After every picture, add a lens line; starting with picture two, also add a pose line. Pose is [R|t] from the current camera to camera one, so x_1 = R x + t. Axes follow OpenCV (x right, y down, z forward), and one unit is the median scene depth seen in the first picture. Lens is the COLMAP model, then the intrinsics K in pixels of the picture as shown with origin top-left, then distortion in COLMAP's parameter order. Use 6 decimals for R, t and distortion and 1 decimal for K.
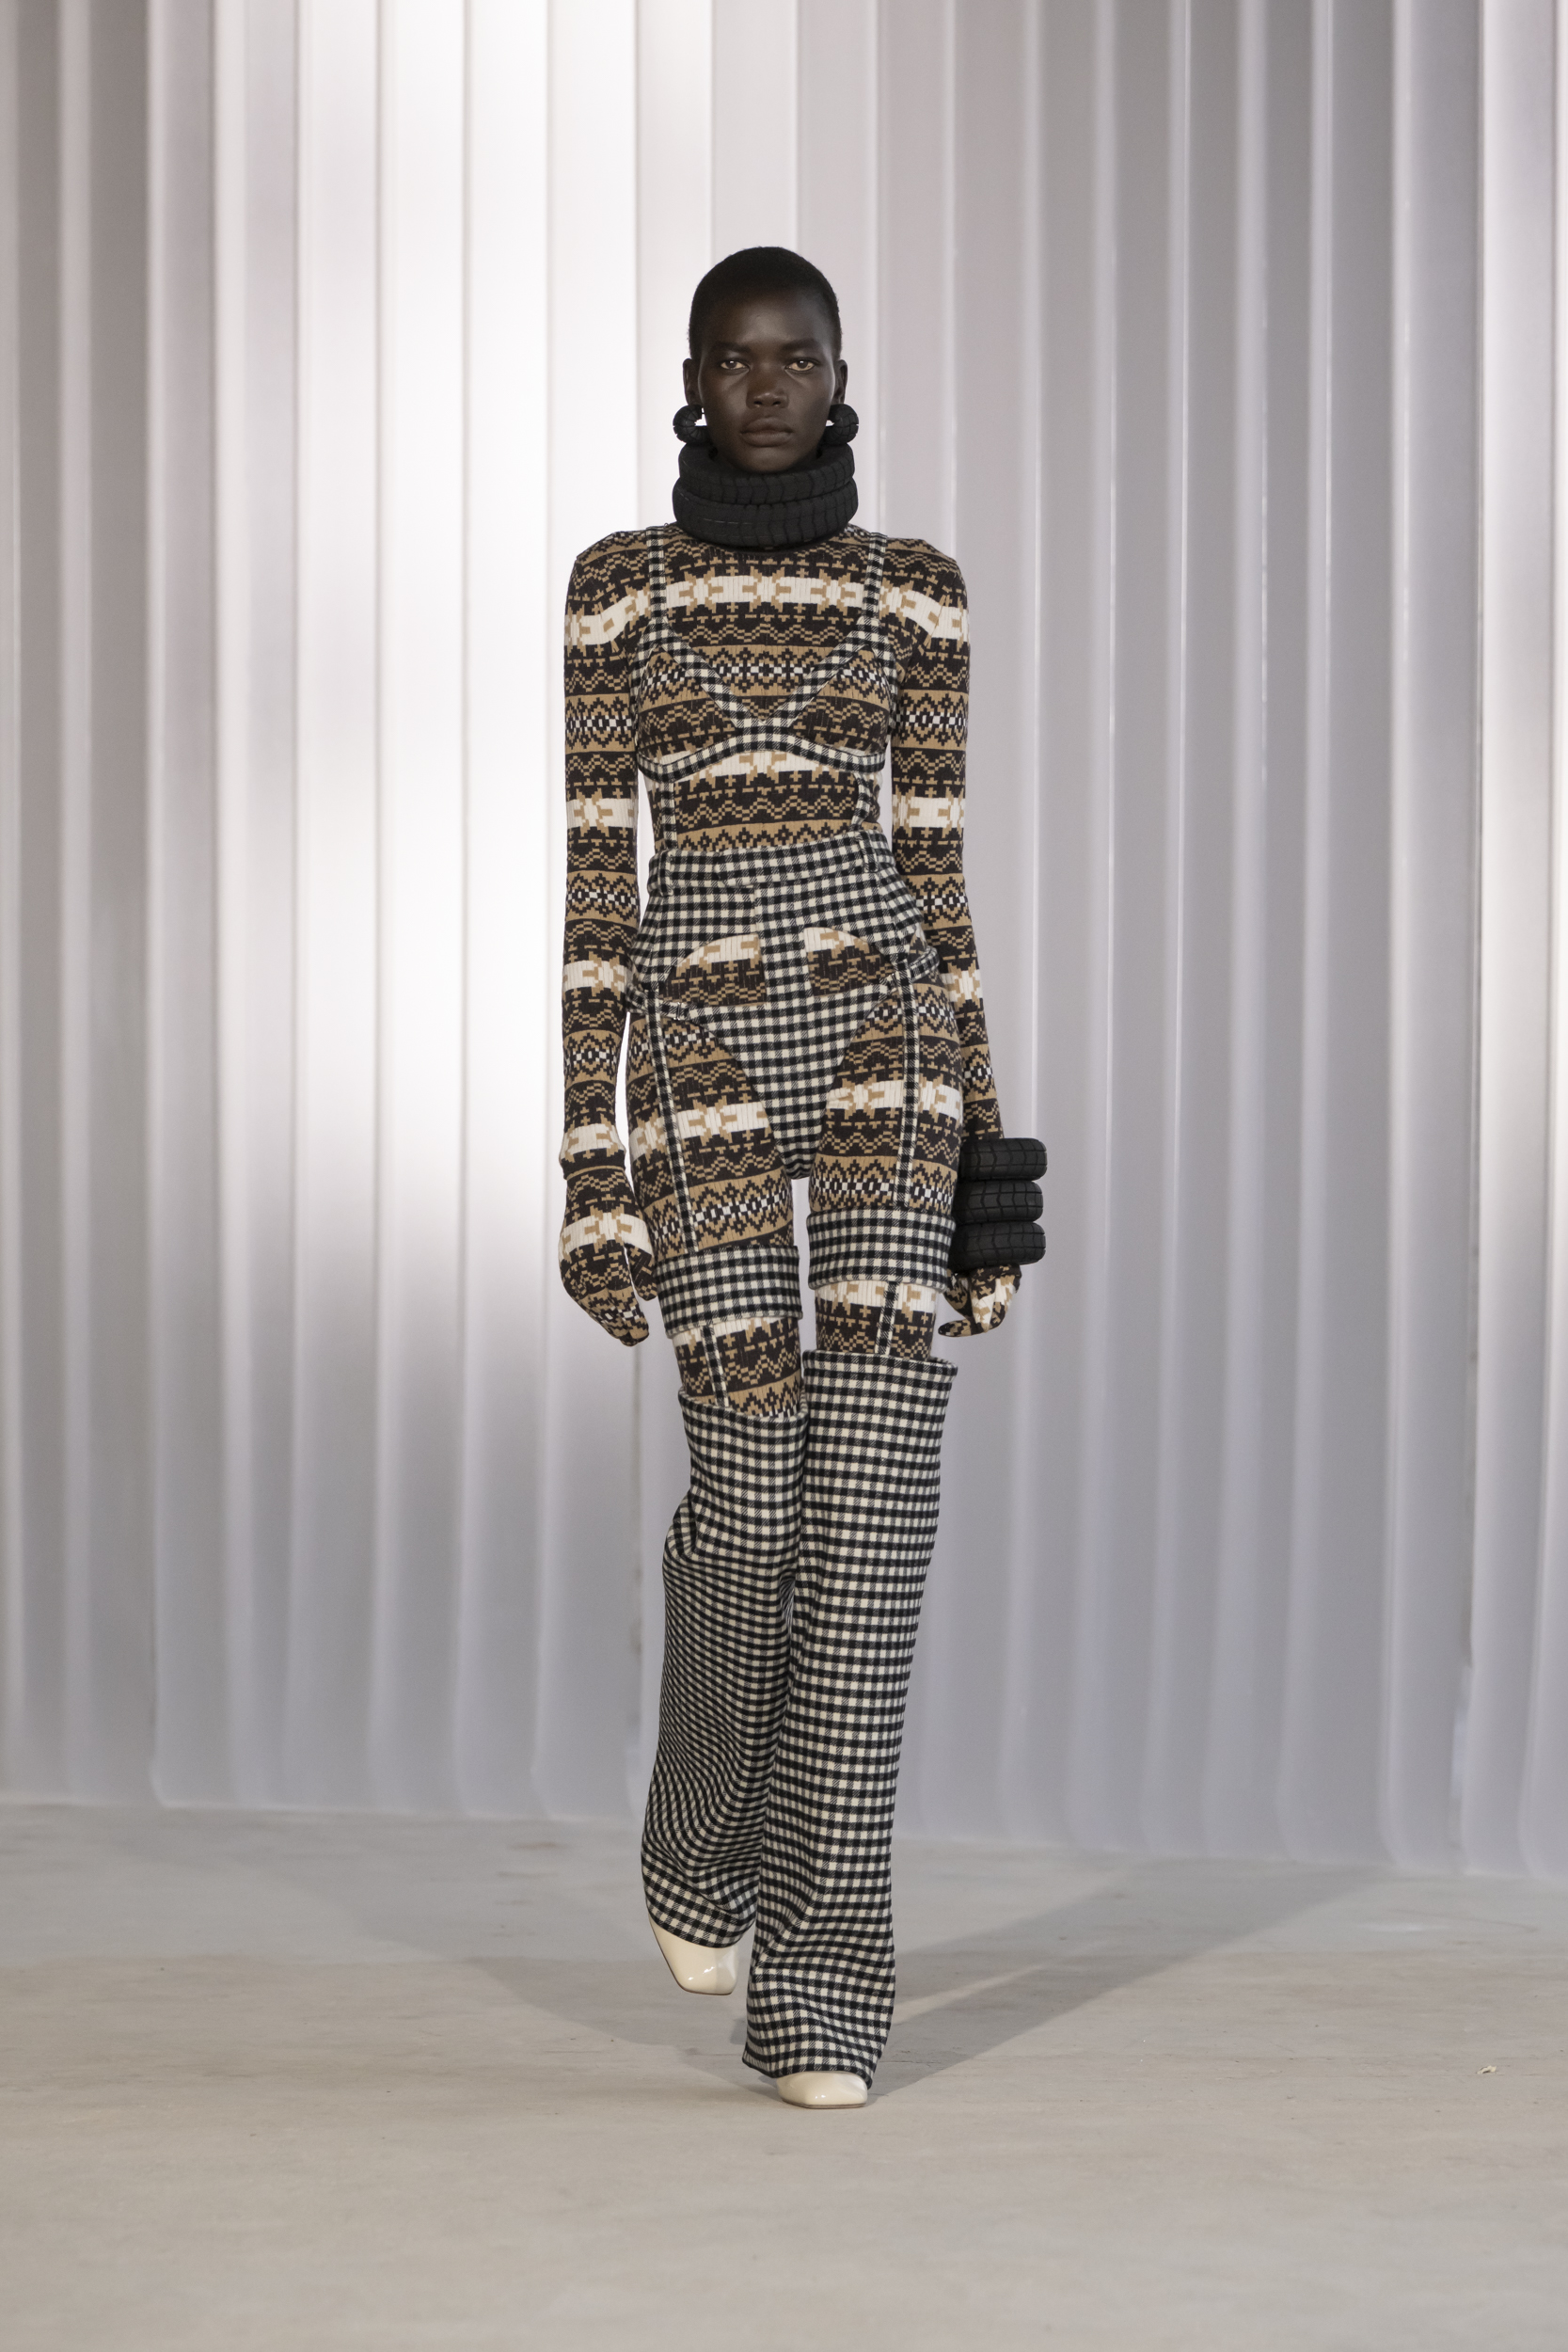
lens RADIAL K [[8396.4, 0, 706.8], [0, 8396.4, 1152.0], [0, 0, 1]] dist [0.263032, 0.000000]
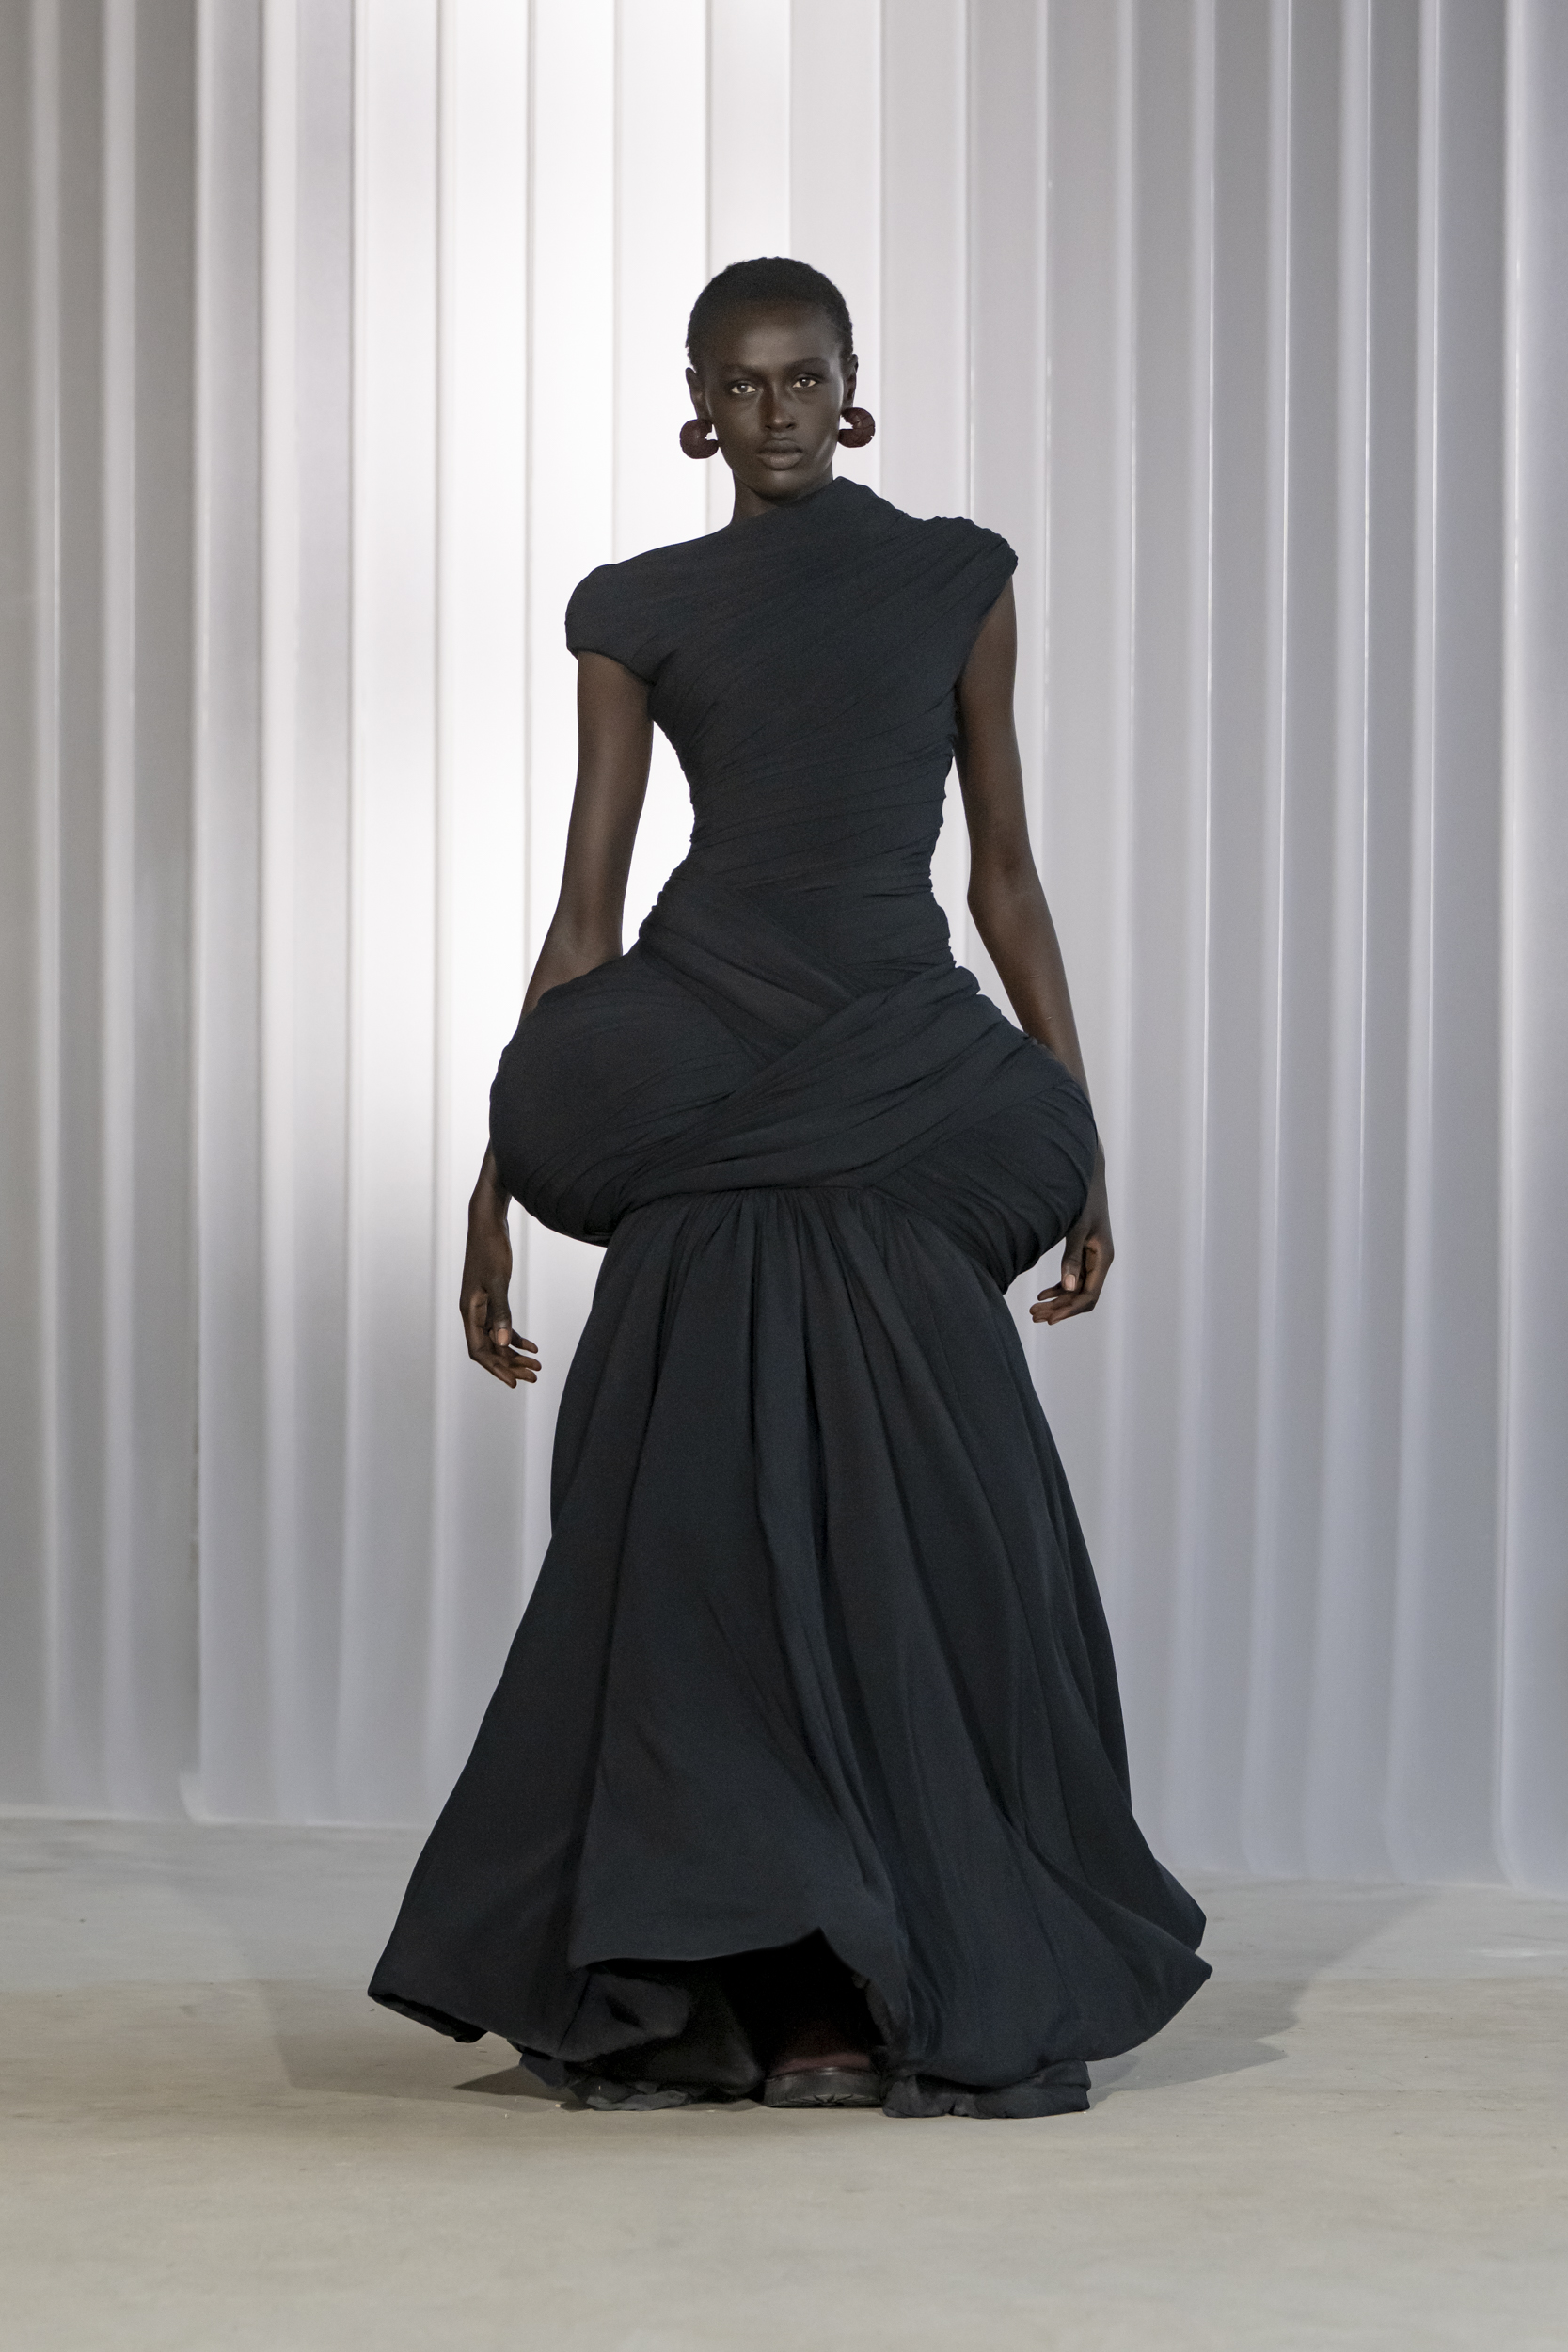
lens RADIAL K [[6749.5, 0, 789.1], [0, 6749.5, 1175.4], [0, 0, 1]] dist [0.147756, 0.000000]
pose [[0.999906, 0.000830, -0.013677, 0.011195], [-0.001204, 0.999624, -0.027378, 0.025833], [0.013649, 0.027392, 0.999532, 0.237738]]
